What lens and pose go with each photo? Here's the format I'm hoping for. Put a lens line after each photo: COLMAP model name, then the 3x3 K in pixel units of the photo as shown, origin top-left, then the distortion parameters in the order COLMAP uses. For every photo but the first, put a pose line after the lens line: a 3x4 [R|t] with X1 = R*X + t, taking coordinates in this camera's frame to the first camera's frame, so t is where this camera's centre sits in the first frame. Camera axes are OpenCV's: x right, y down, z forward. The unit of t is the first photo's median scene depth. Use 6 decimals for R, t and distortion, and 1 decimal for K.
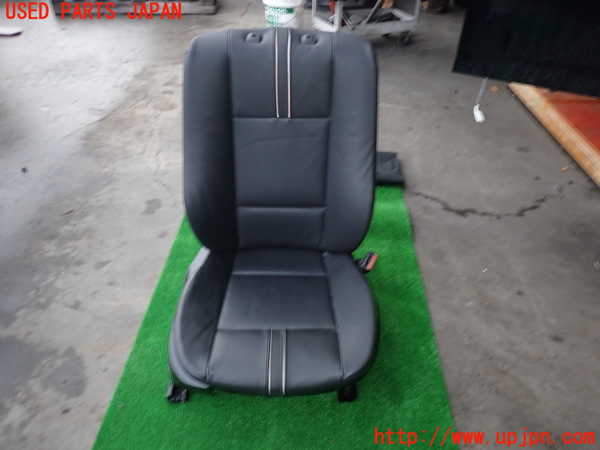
lens RADIAL K [[440.3, 0, 300.0], [0, 440.3, 225.0], [0, 0, 1]] dist [-0.001704, -0.001732]
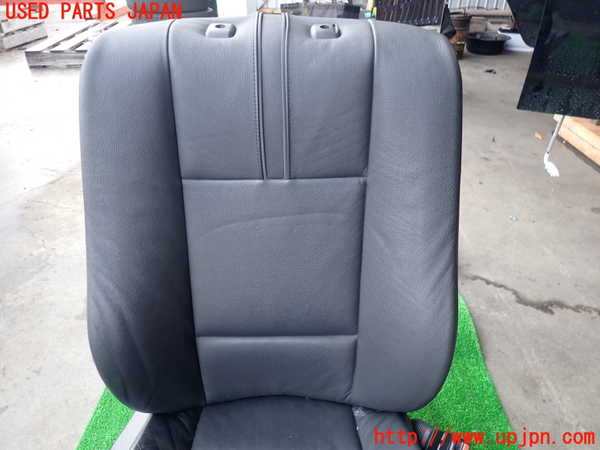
lens RADIAL K [[440.3, 0, 300.0], [0, 440.3, 225.0], [0, 0, 1]] dist [-0.001704, -0.001732]
pose [[0.999801, -0.018617, -0.007209, -0.008037], [0.017601, 0.992393, -0.121846, -0.110392], [0.009423, 0.121695, 0.992523, 0.429882]]
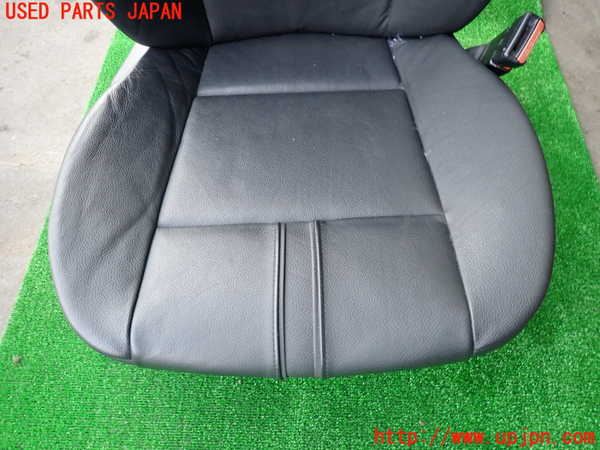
lens RADIAL K [[440.3, 0, 300.0], [0, 440.3, 225.0], [0, 0, 1]] dist [-0.001704, -0.001732]
pose [[0.997579, -0.033151, -0.061131, -0.021044], [0.053028, 0.931332, 0.360290, 0.076277], [0.044989, -0.362660, 0.930835, 0.514702]]
